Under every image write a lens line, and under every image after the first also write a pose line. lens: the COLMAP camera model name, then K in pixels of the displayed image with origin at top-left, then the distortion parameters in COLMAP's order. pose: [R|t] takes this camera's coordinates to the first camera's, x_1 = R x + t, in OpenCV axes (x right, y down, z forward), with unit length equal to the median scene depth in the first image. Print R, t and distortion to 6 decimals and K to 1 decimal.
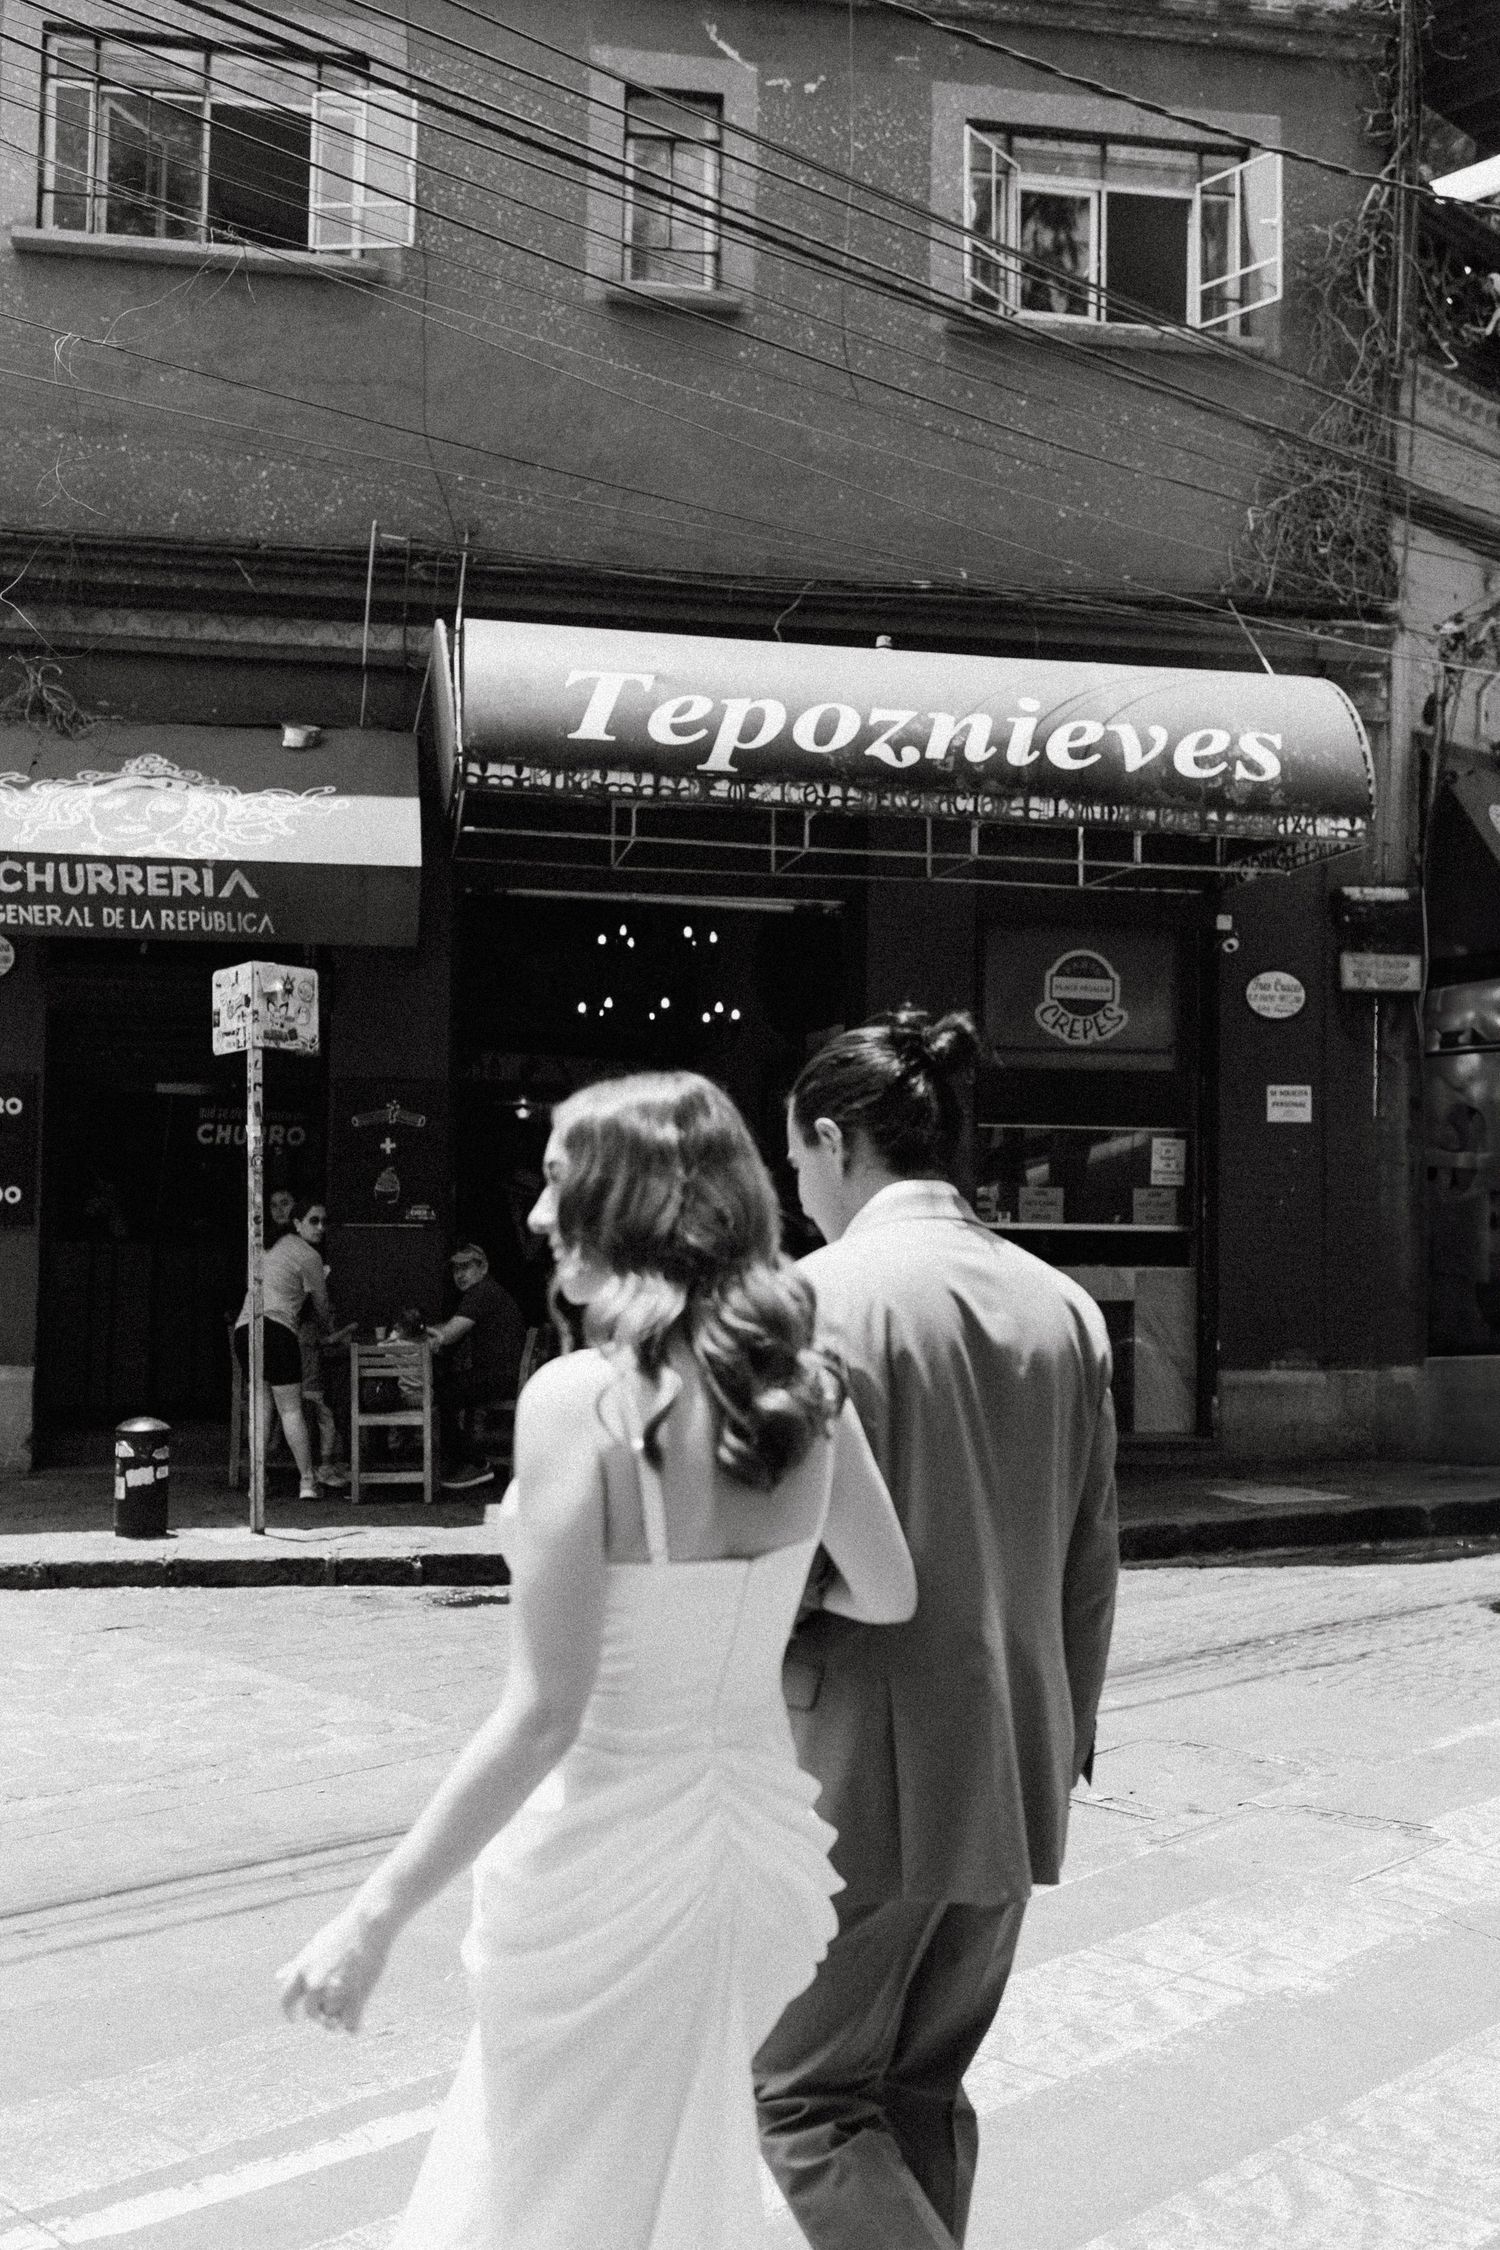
lens RADIAL K [[2037.9, 0, 674.4], [0, 2037.9, 1157.5], [0, 0, 1]] dist [0.004028, -0.007707]
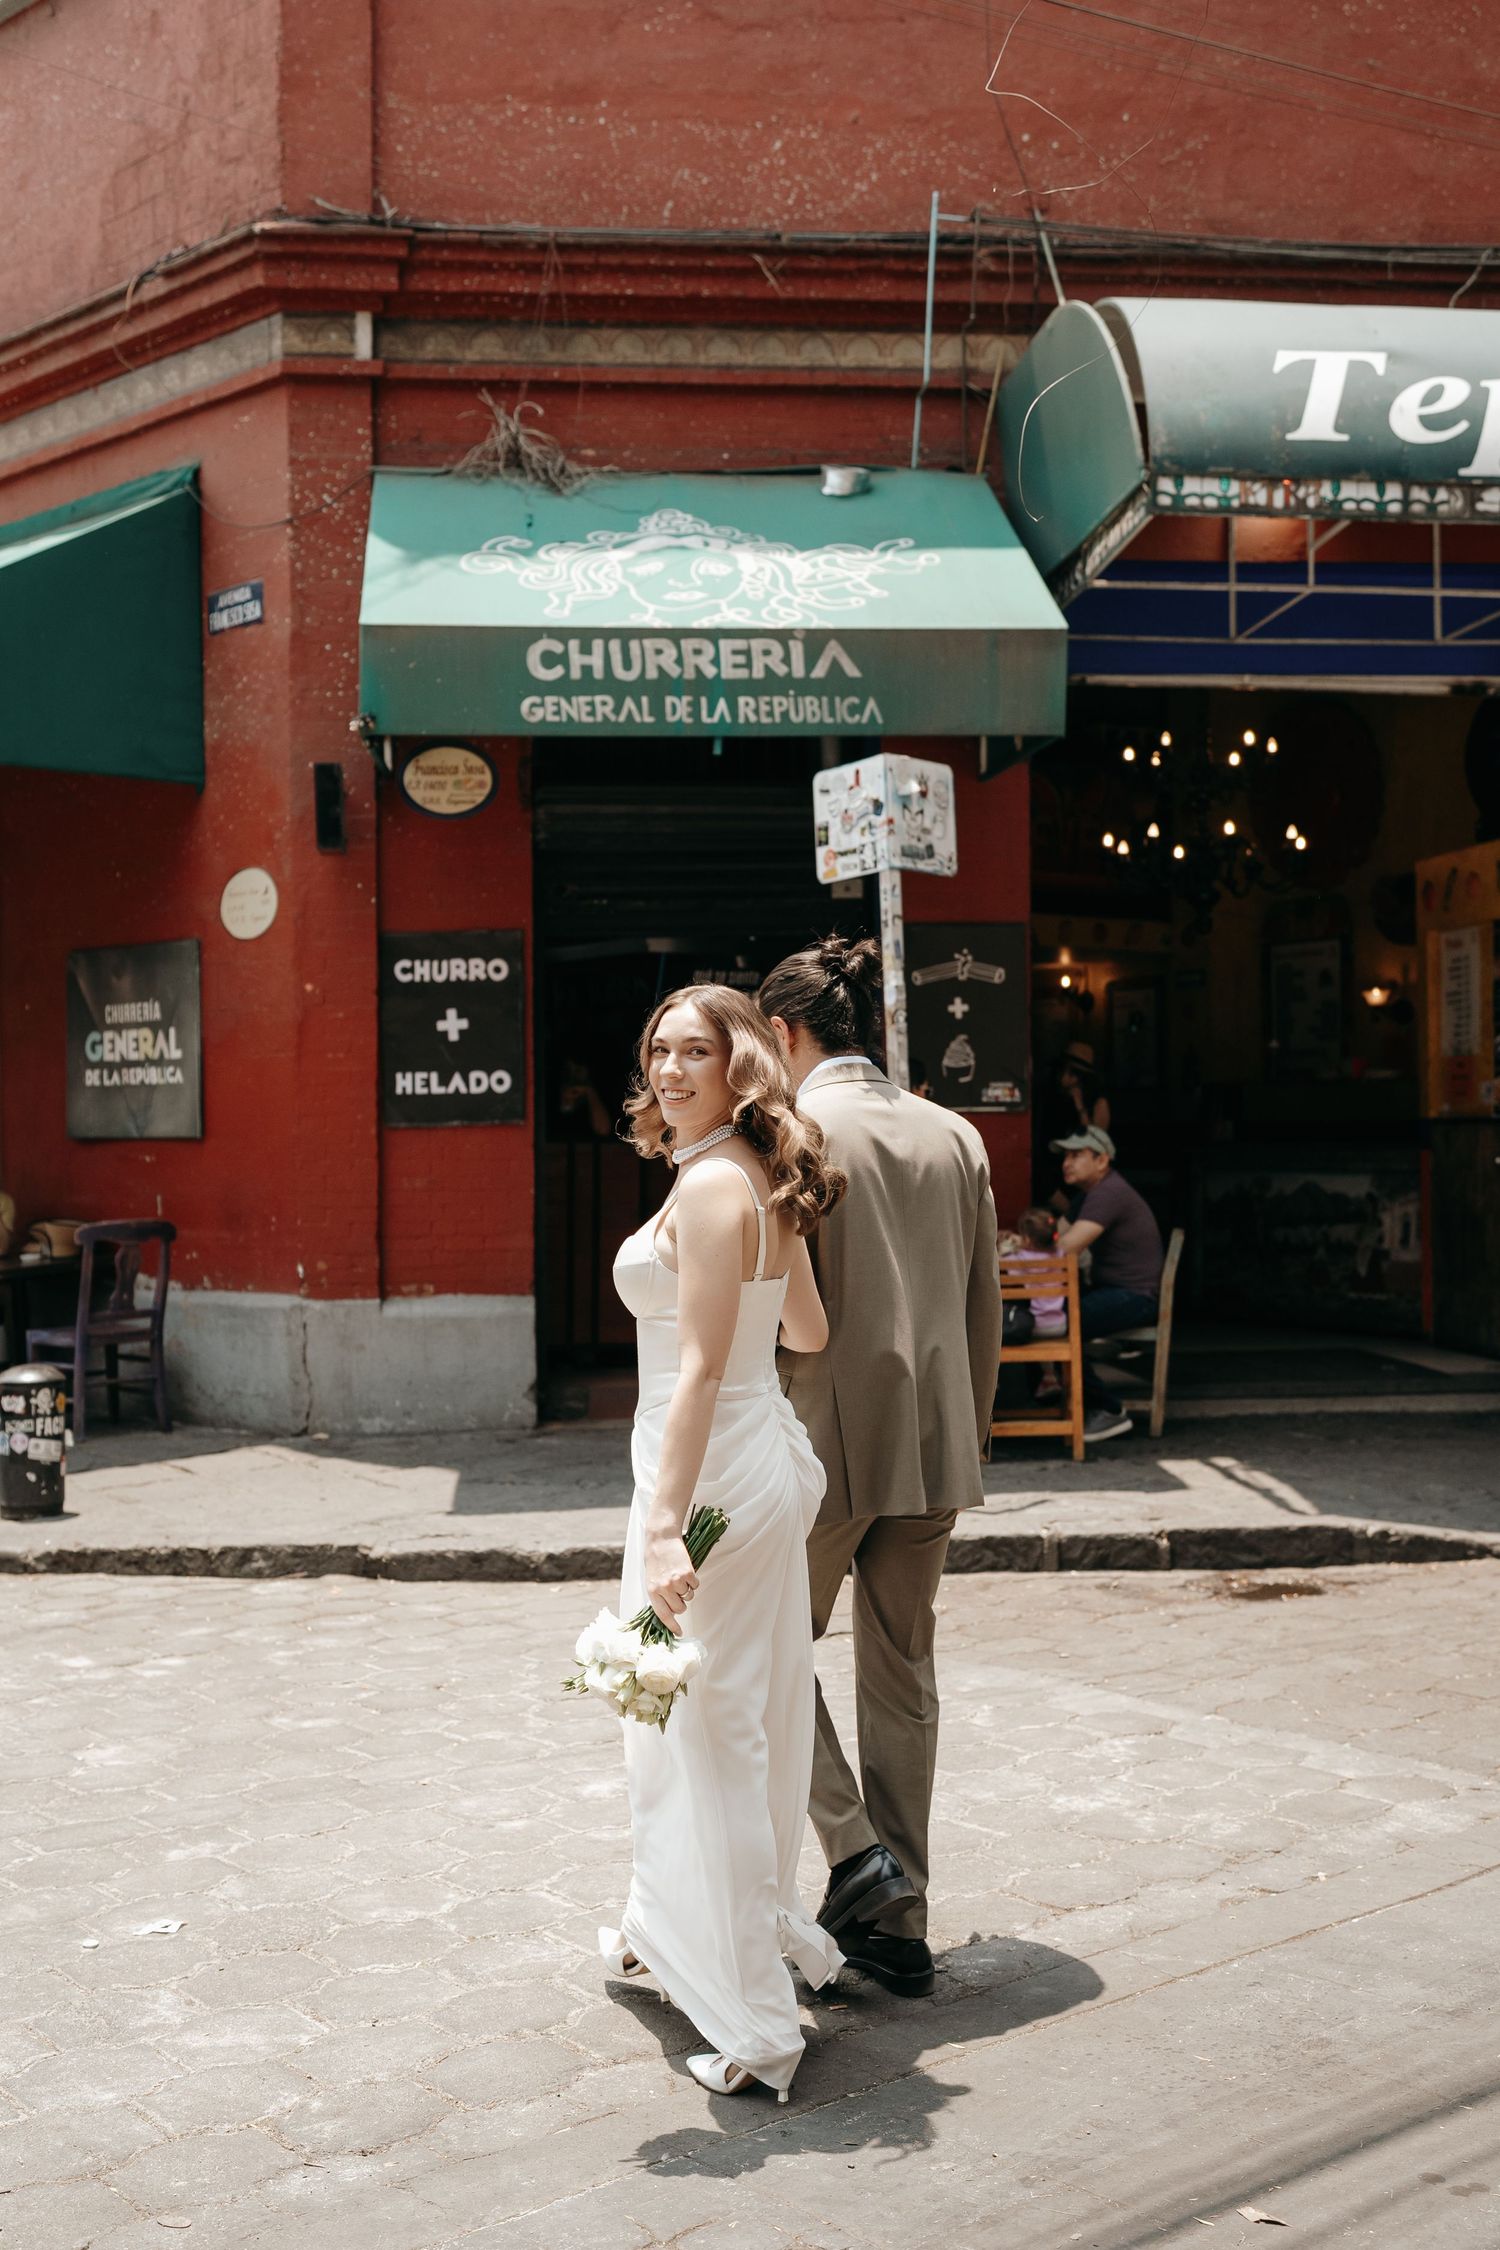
lens RADIAL K [[2305.0, 0, 711.5], [0, 2305.0, 1175.8], [0, 0, 1]] dist [-0.001407, 0.003730]
pose [[0.995866, -0.022496, -0.088006, -0.188845], [0.026641, 0.998576, 0.046219, 0.017991], [0.086841, -0.048373, 0.995047, 0.127051]]
